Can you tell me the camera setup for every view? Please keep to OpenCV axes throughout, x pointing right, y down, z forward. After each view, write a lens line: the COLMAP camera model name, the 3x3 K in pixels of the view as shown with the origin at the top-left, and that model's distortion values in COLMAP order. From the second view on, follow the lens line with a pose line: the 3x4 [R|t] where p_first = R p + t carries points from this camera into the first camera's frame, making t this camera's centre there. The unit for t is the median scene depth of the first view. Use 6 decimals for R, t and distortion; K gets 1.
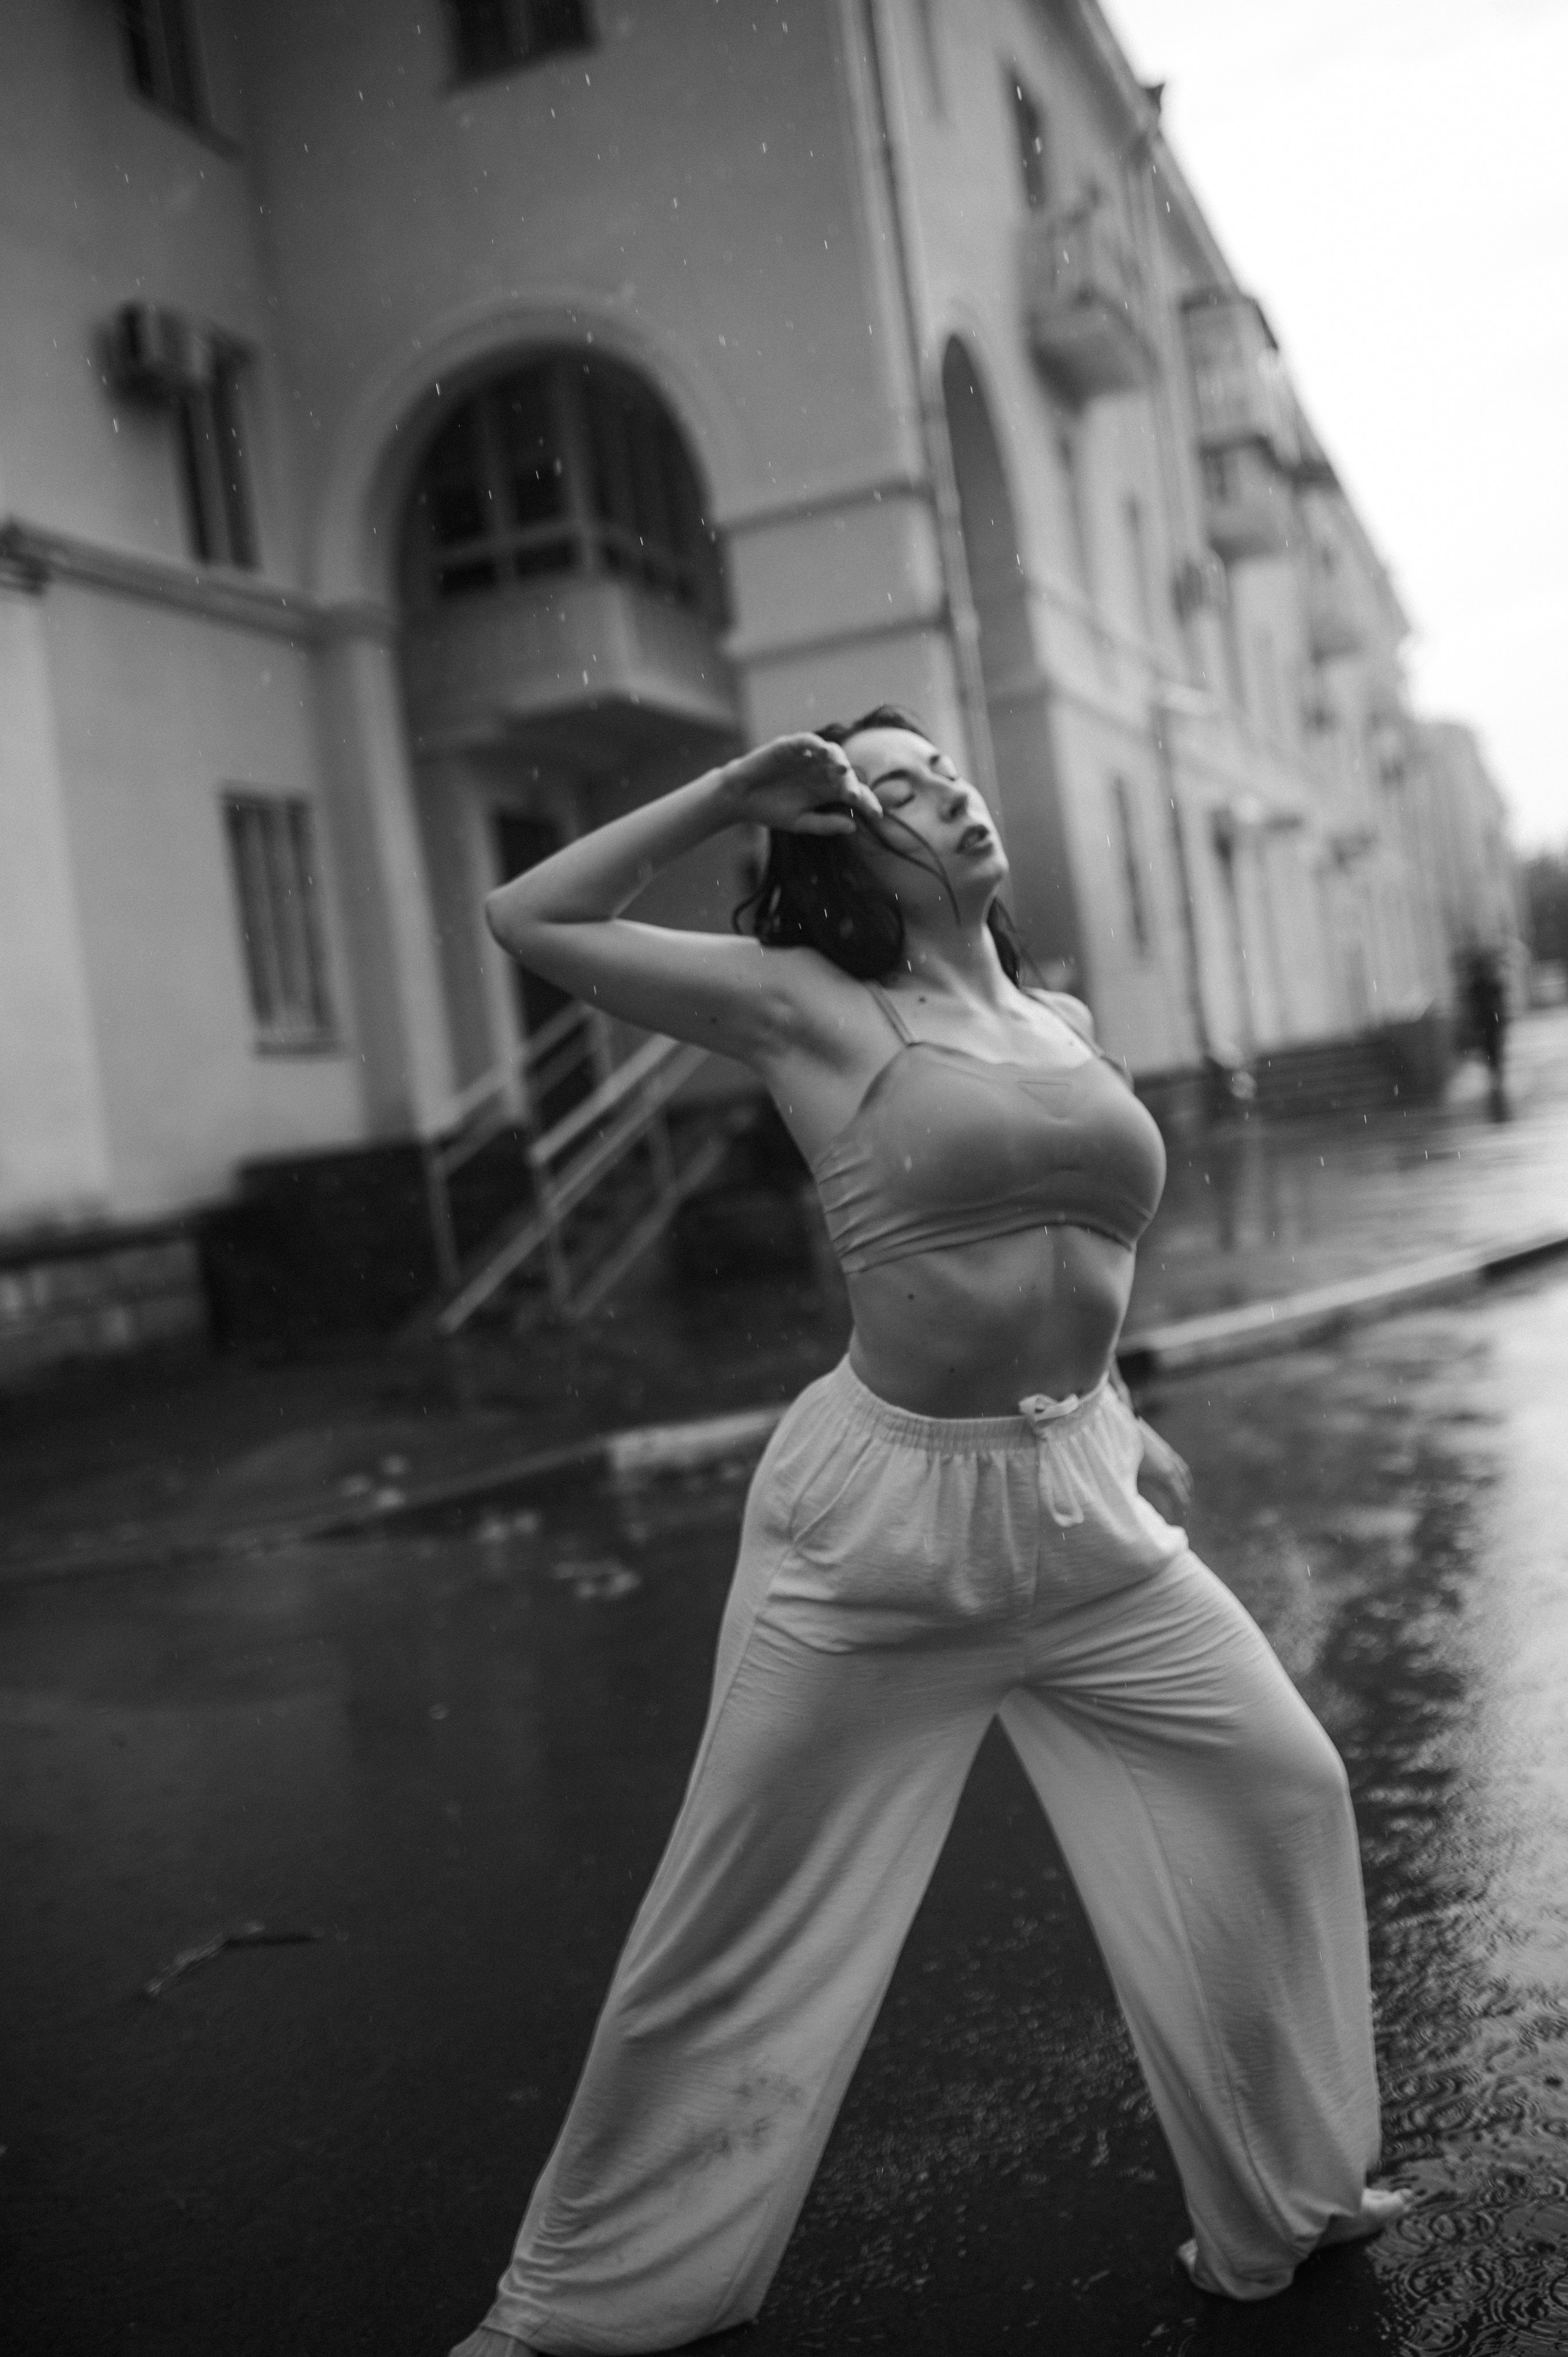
lens RADIAL K [[2248.1, 0, 814.5], [0, 2248.1, 1157.1], [0, 0, 1]] dist [-0.026175, 0.000000]
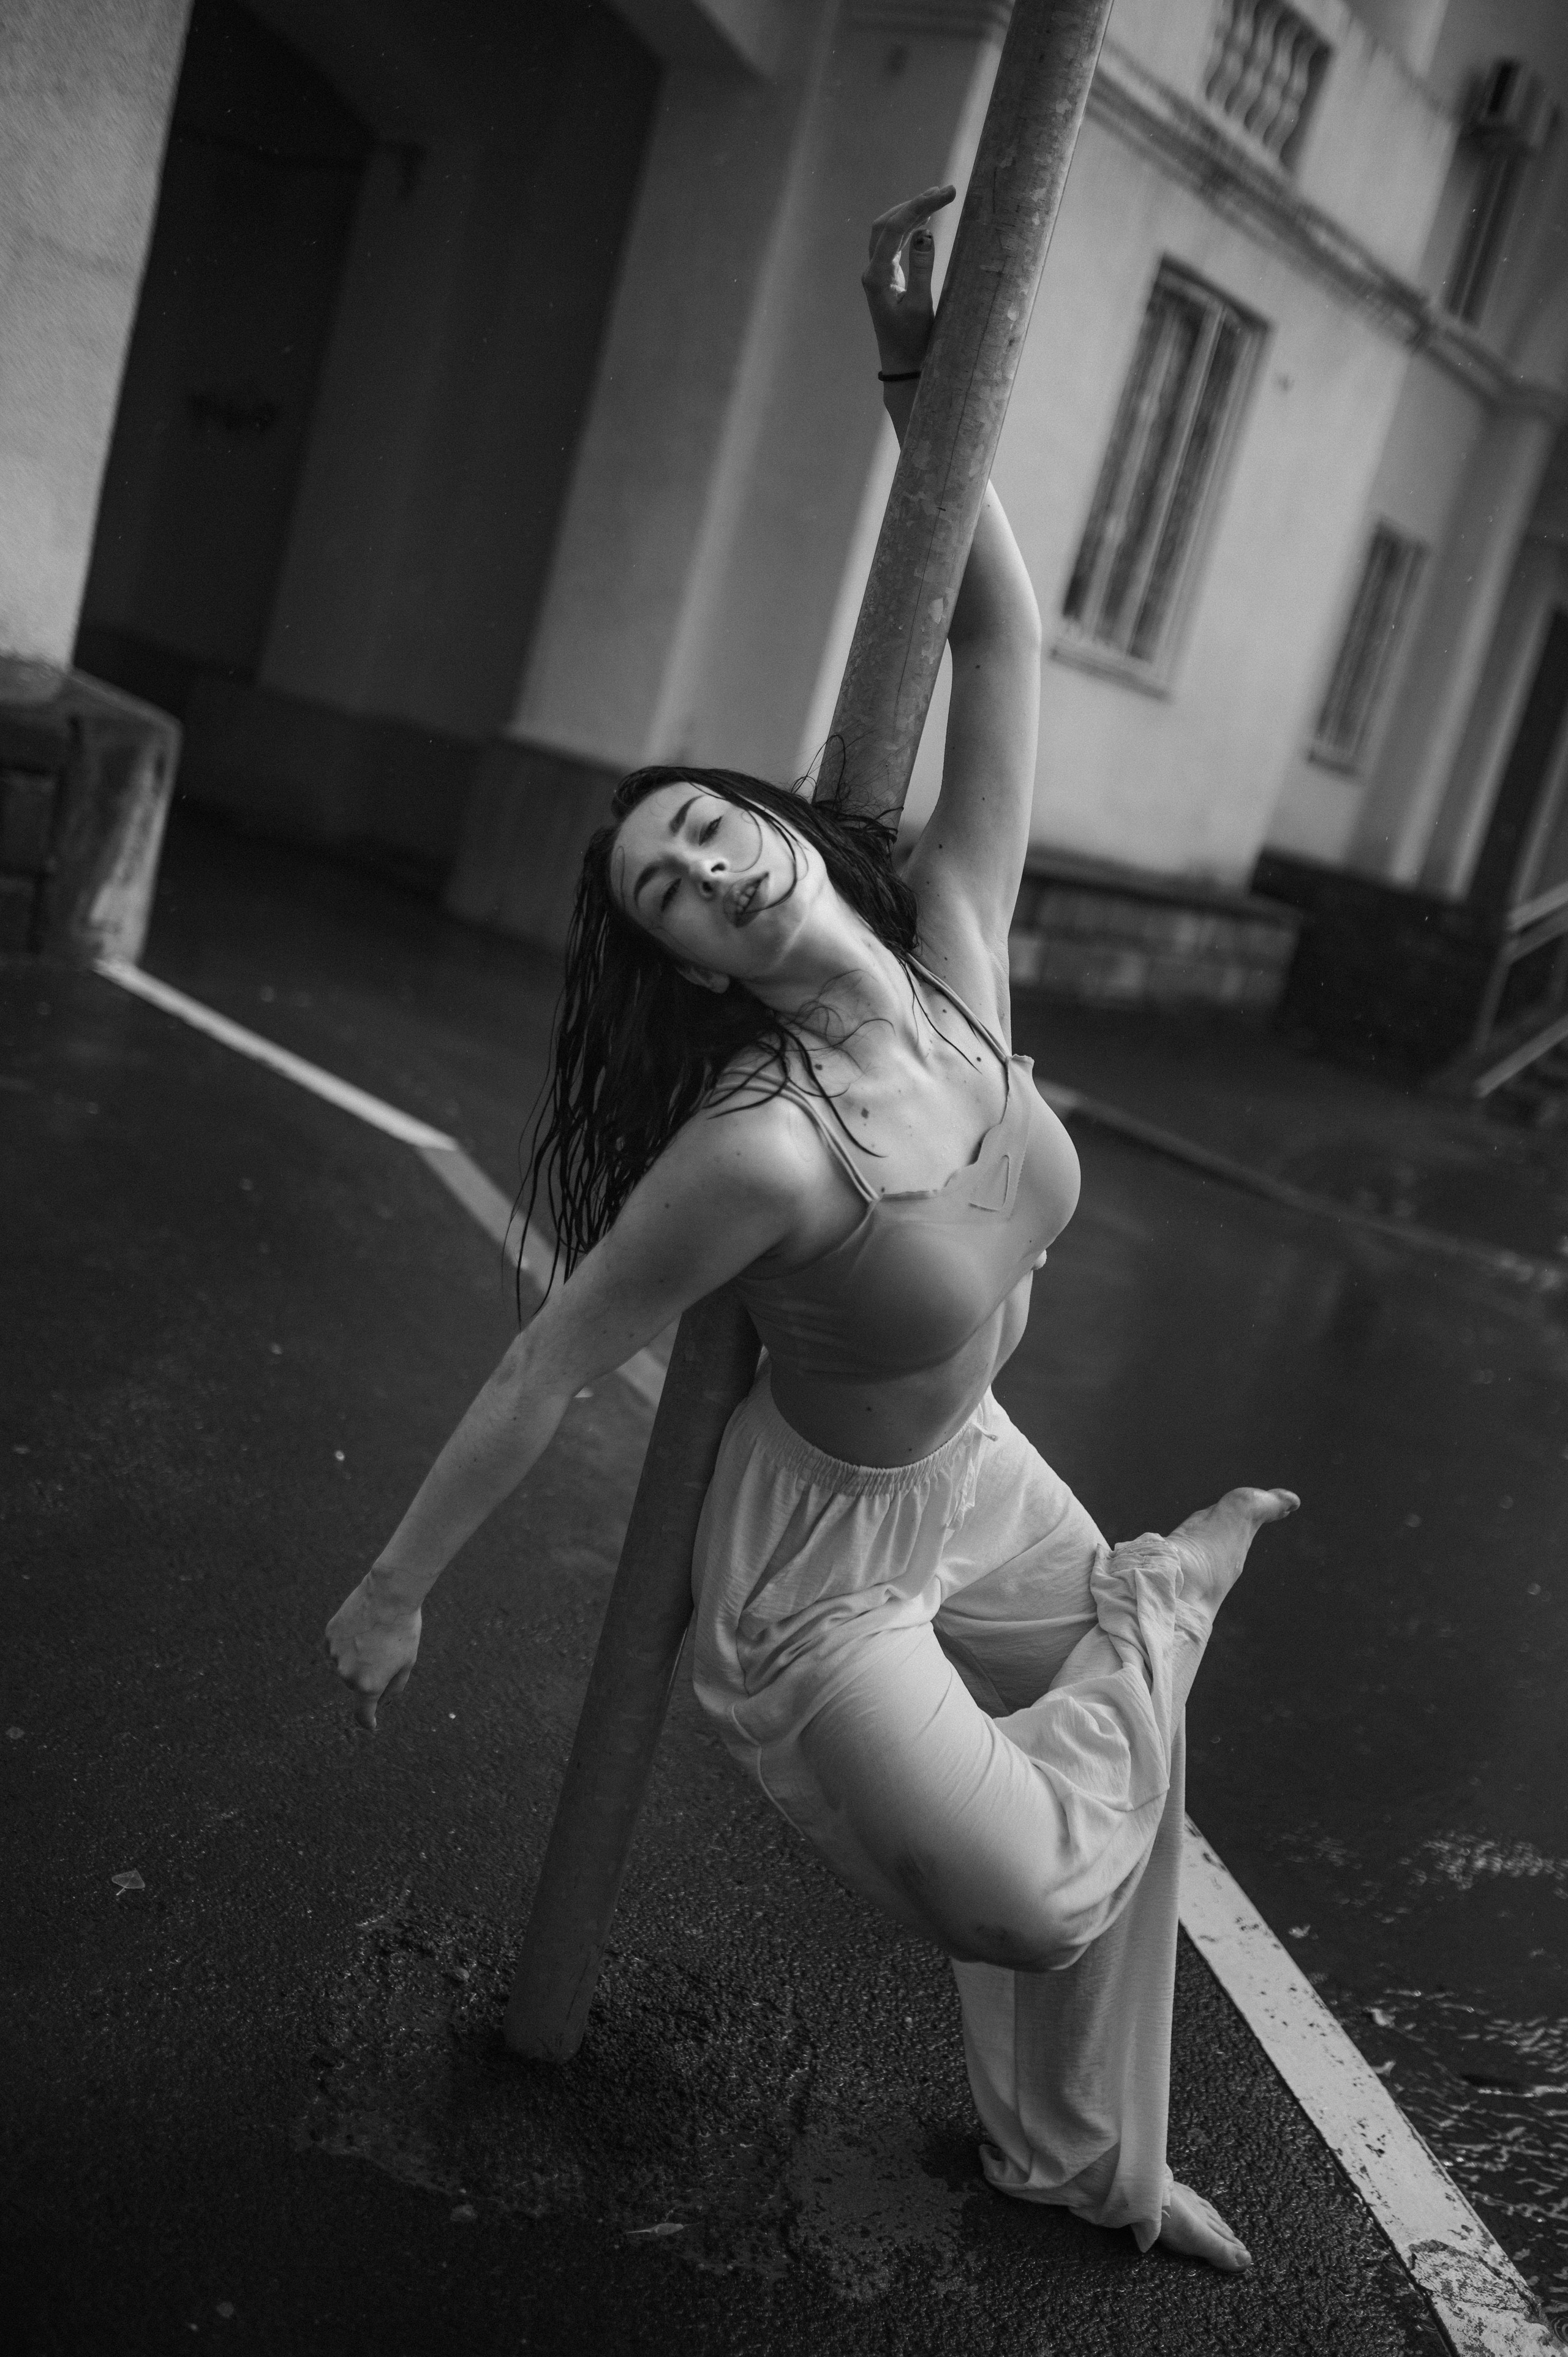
lens RADIAL K [[2248.1, 0, 791.8], [0, 2248.1, 1157.0], [0, 0, 1]] dist [-0.026175, 0.000000]
pose [[0.888178, 0.410185, -0.207094, -0.157437], [-0.373319, 0.906926, 0.195241, 0.009473], [0.267904, -0.096097, 0.958641, -0.138028]]
